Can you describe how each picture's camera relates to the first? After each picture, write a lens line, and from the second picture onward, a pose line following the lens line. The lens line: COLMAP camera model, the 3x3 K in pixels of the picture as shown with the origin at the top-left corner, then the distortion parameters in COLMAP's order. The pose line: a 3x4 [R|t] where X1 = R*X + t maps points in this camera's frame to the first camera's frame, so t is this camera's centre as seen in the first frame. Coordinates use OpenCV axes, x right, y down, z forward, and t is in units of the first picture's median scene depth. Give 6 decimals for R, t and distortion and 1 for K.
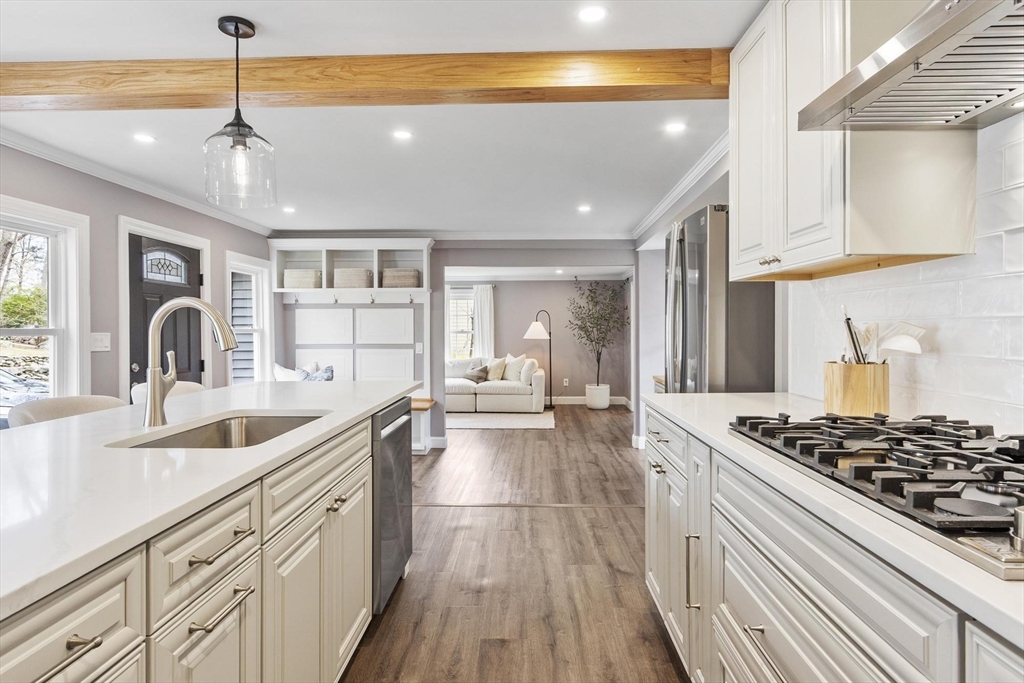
lens RADIAL K [[586.2, 0, 513.7], [0, 586.2, 327.7], [0, 0, 1]] dist [0.002400, -0.000756]
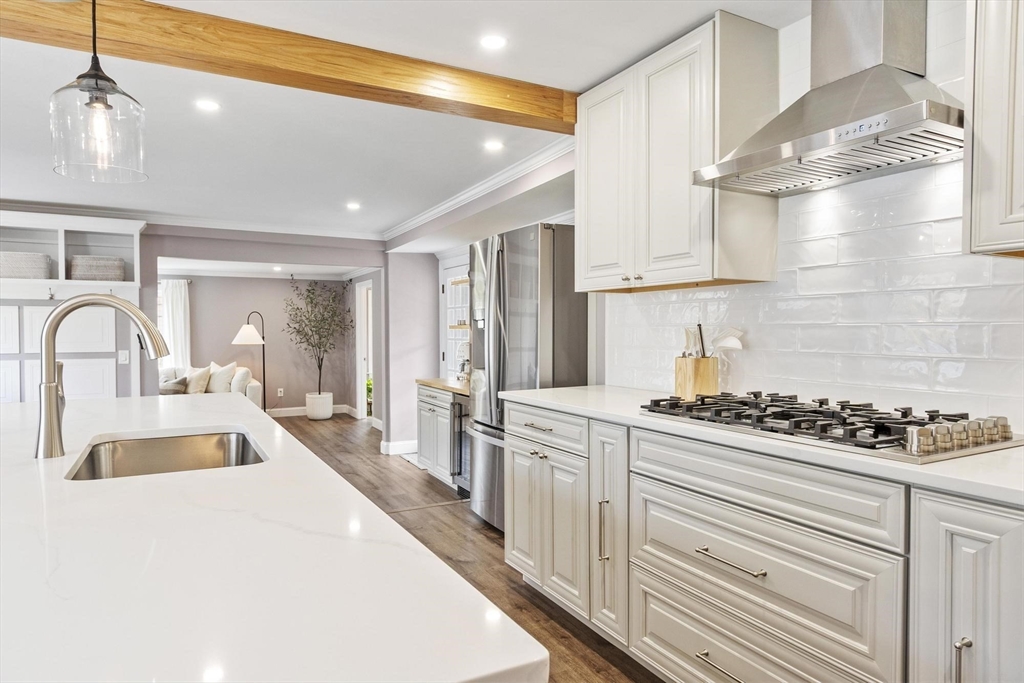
lens RADIAL K [[626.9, 0, 512.0], [0, 626.9, 341.5], [0, 0, 1]] dist [0.006100, -0.001874]
pose [[0.864206, -0.008547, 0.503065, -0.269658], [0.000497, 0.999870, 0.016135, -0.000179], [-0.503138, -0.013694, 0.864098, -0.017387]]
